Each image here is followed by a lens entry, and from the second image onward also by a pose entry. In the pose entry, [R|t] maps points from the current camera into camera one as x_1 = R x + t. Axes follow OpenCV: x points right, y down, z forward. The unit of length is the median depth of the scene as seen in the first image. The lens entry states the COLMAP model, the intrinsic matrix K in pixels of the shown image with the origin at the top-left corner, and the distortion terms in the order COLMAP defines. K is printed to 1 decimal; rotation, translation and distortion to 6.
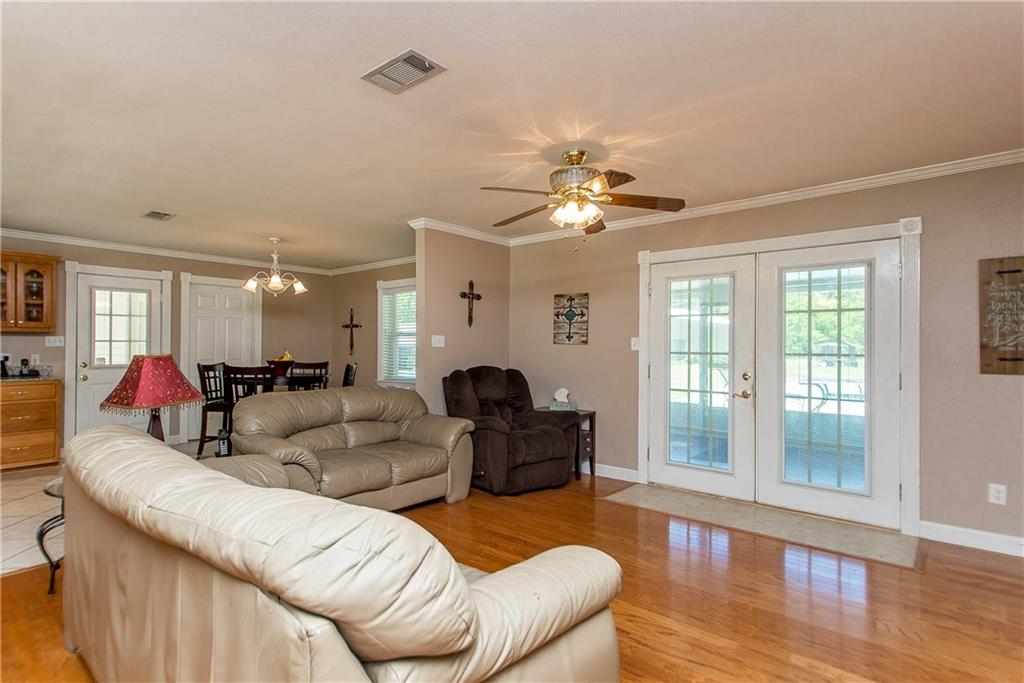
lens RADIAL K [[525.6, 0, 509.1], [0, 525.6, 342.5], [0, 0, 1]] dist [0.006963, -0.002436]
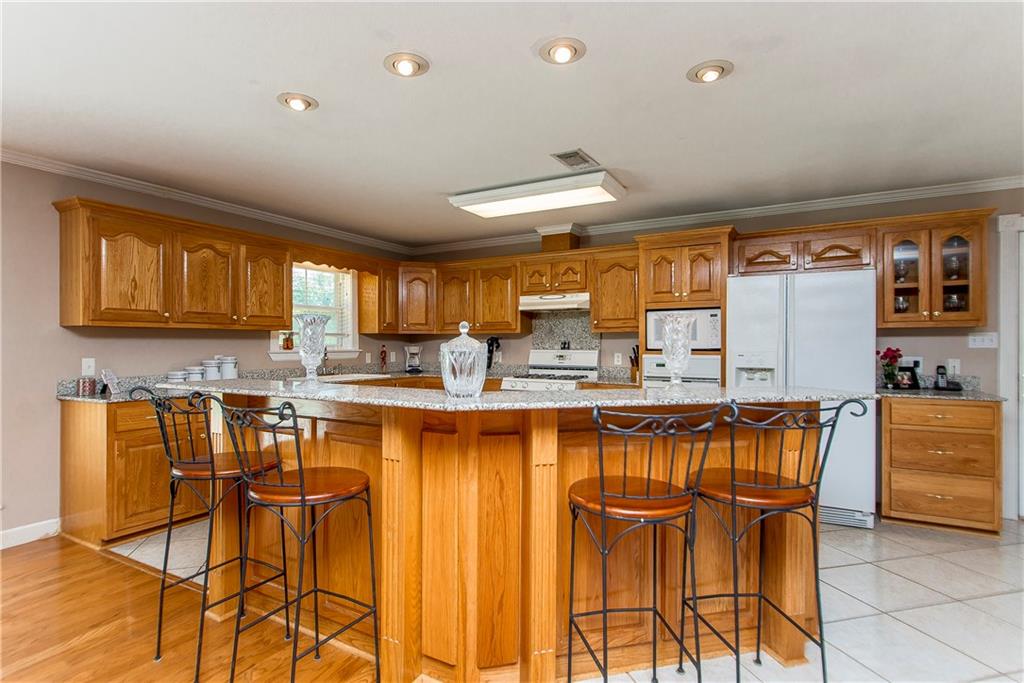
lens RADIAL K [[525.6, 0, 512.8], [0, 525.6, 340.2], [0, 0, 1]] dist [0.006963, -0.002436]
pose [[0.188618, -0.008991, -0.982009, -0.326906], [0.009777, 0.999926, -0.007277, -0.003439], [0.982002, -0.008229, 0.188692, 0.298487]]
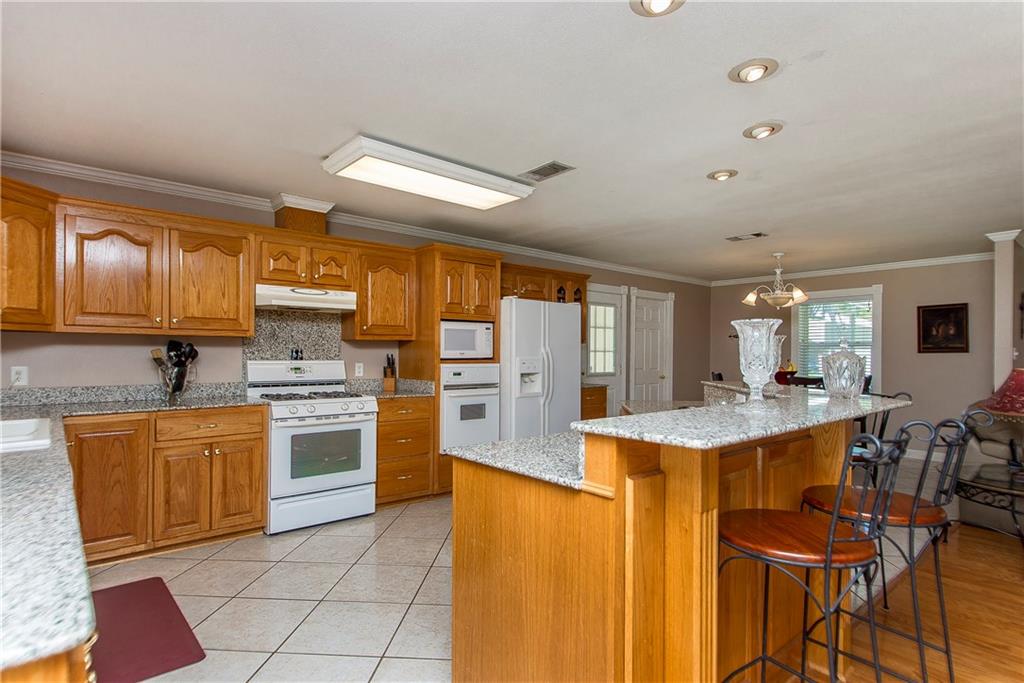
lens RADIAL K [[525.6, 0, 509.2], [0, 525.6, 350.3], [0, 0, 1]] dist [0.006963, -0.002436]
pose [[0.987948, 0.003238, -0.154753, -0.844607], [-0.002499, 0.999985, 0.004972, -0.010535], [0.154766, -0.004525, 0.987941, -0.118625]]
